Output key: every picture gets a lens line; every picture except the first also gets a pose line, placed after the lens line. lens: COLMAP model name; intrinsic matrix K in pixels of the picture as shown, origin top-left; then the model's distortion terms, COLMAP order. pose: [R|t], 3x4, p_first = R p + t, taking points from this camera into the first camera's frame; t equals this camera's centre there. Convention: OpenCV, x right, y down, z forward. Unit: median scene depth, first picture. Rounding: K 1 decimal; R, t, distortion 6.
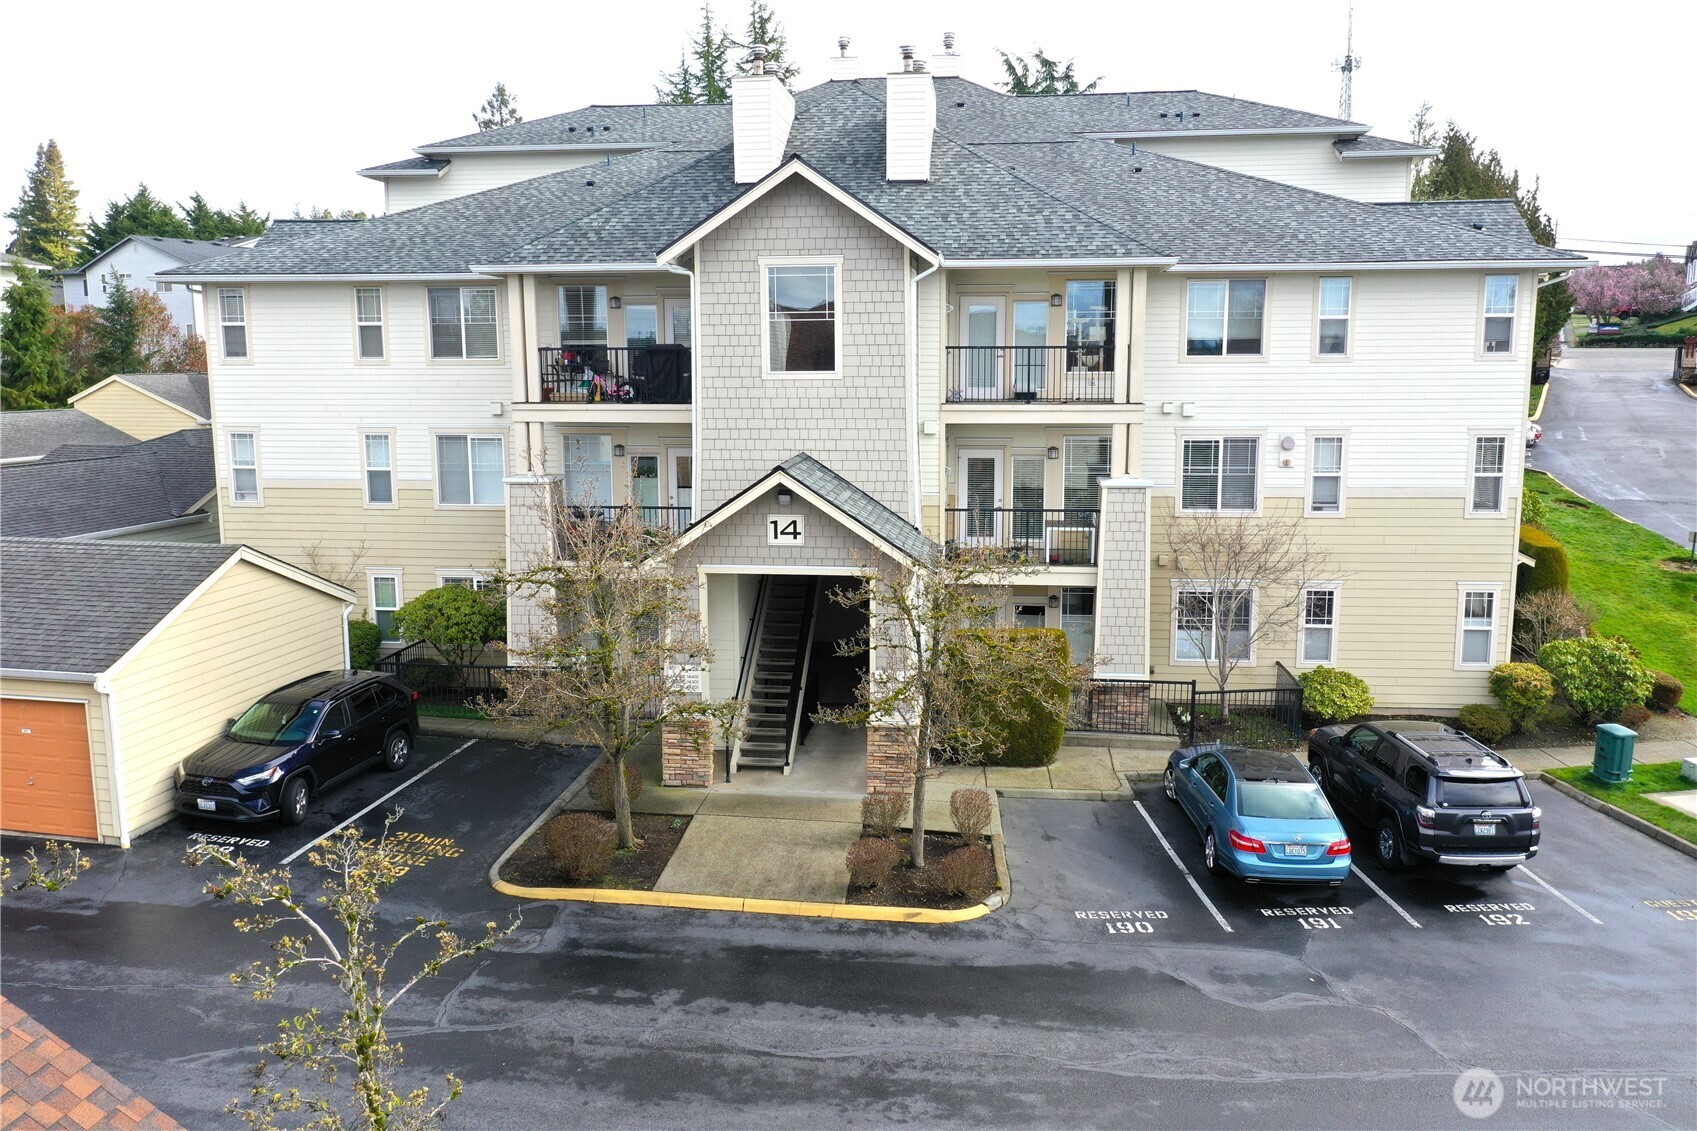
lens RADIAL K [[1351.2, 0, 848.8], [0, 1351.2, 563.7], [0, 0, 1]] dist [-0.016704, -0.002359]
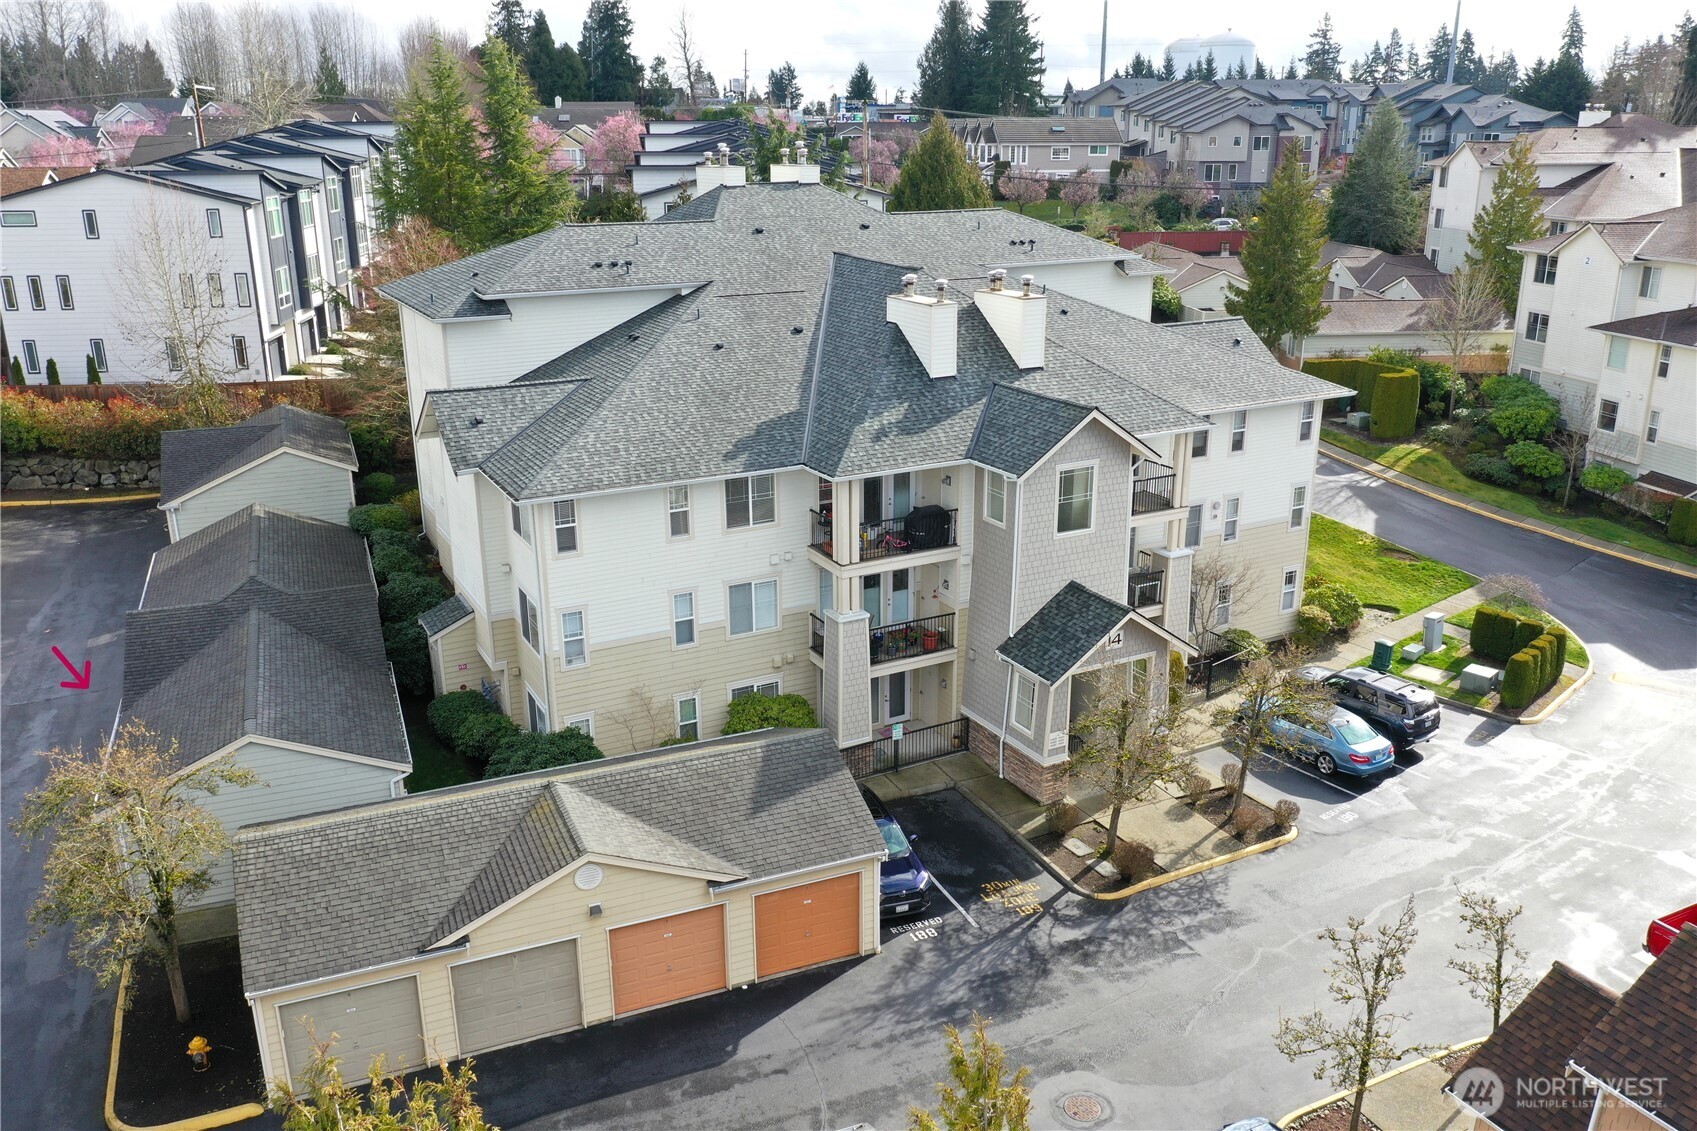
lens RADIAL K [[1351.2, 0, 851.3], [0, 1351.2, 566.1], [0, 0, 1]] dist [-0.016704, -0.002359]
pose [[0.819285, -0.178013, 0.545053, -0.996756], [0.091352, 0.978969, 0.182414, -0.370883], [-0.566062, -0.099658, 0.818317, -0.128215]]
